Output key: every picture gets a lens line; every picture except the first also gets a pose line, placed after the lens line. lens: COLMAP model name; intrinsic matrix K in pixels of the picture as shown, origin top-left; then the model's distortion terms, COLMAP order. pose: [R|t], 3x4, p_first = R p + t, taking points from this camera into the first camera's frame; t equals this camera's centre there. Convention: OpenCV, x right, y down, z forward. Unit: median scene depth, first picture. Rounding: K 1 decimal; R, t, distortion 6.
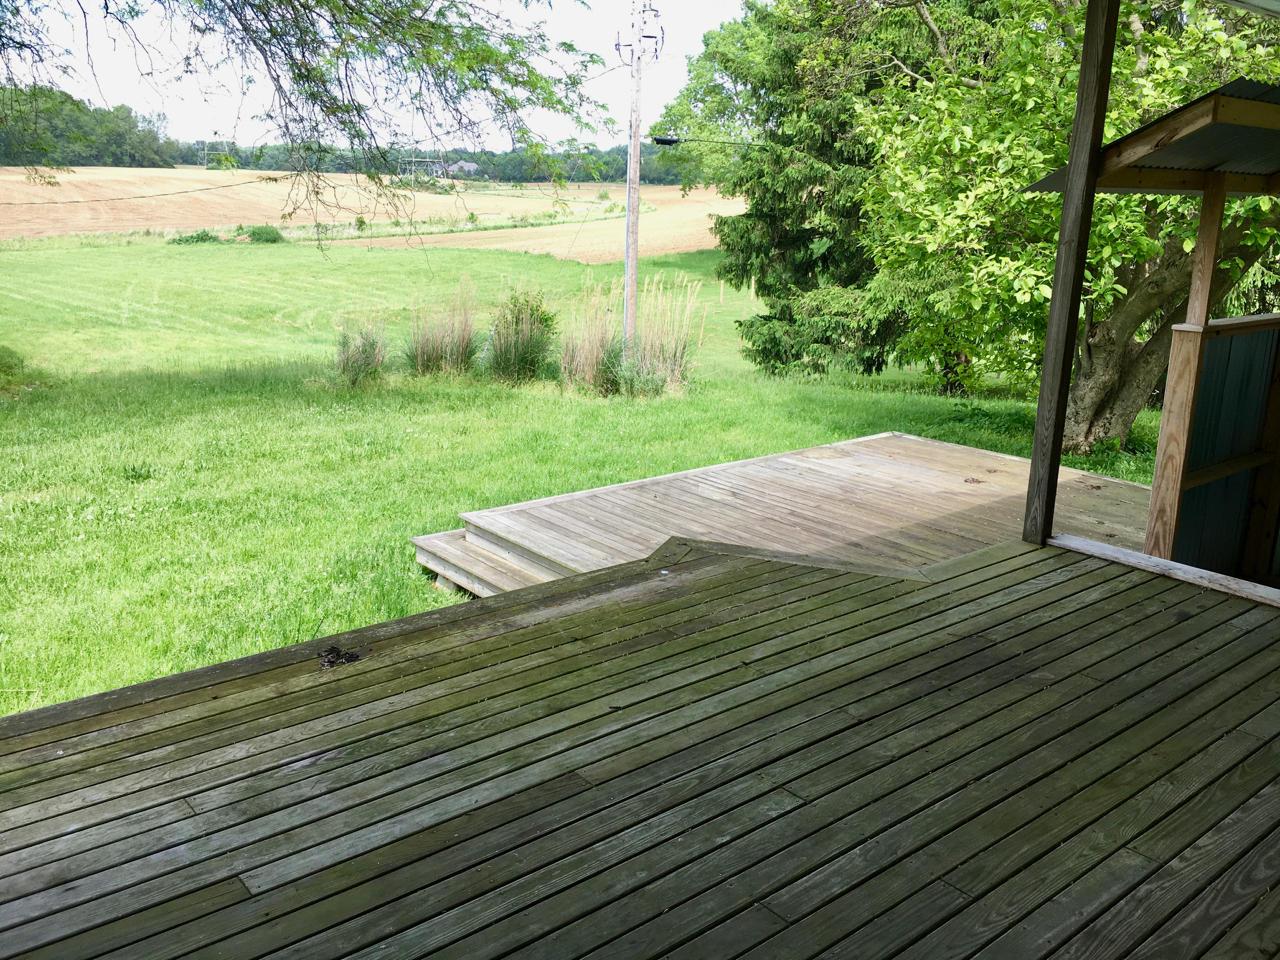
lens RADIAL K [[1091.0, 0, 642.9], [0, 1091.0, 486.1], [0, 0, 1]] dist [0.086048, -0.100374]
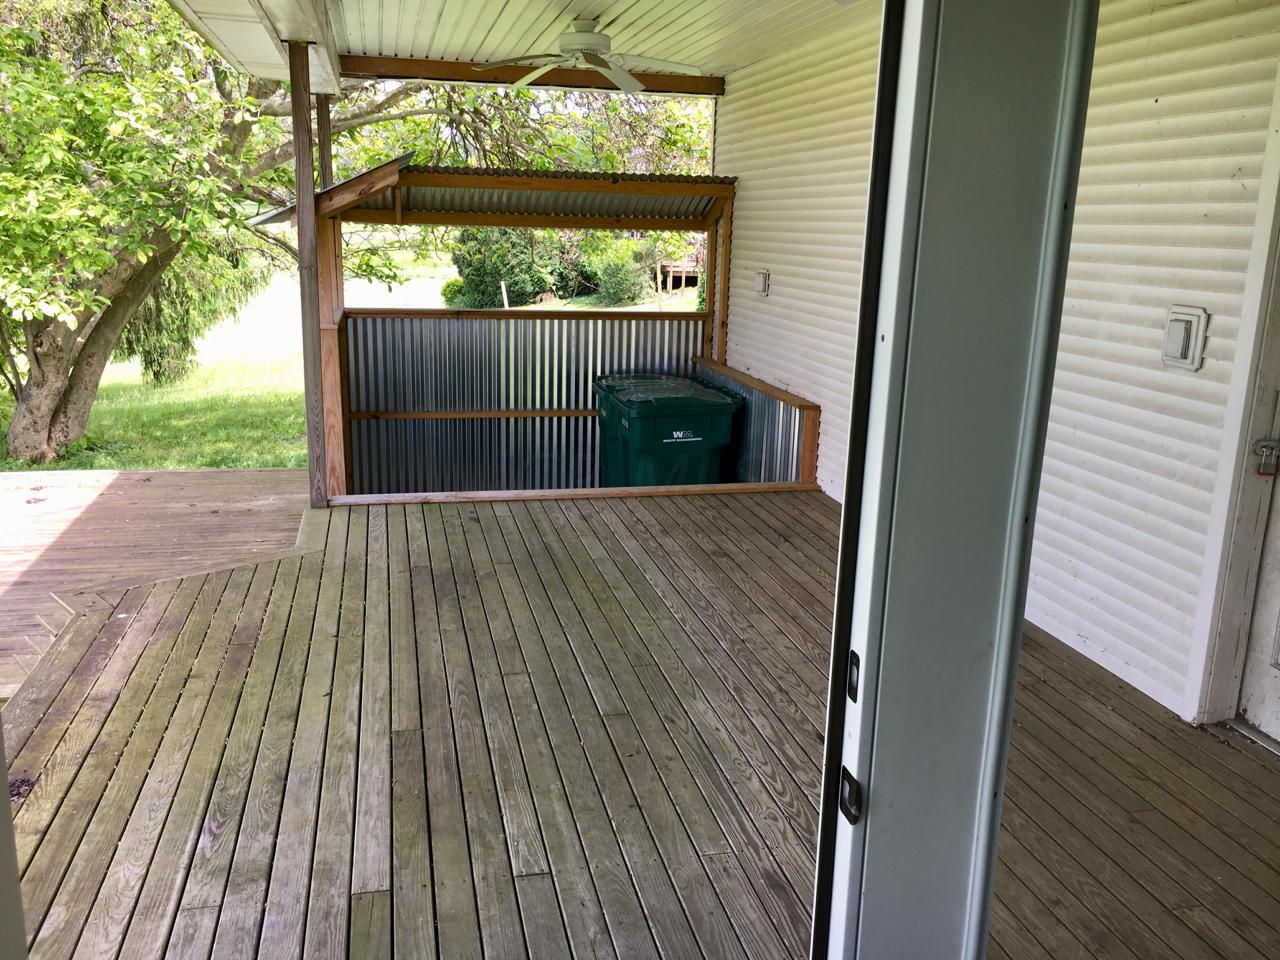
lens RADIAL K [[1091.0, 0, 642.9], [0, 1091.0, 486.1], [0, 0, 1]] dist [0.086048, -0.100374]
pose [[0.445513, -0.221251, 0.867506, -0.761896], [0.215302, 0.967022, 0.136062, -0.086130], [-0.869001, 0.126158, 0.478457, 0.123925]]
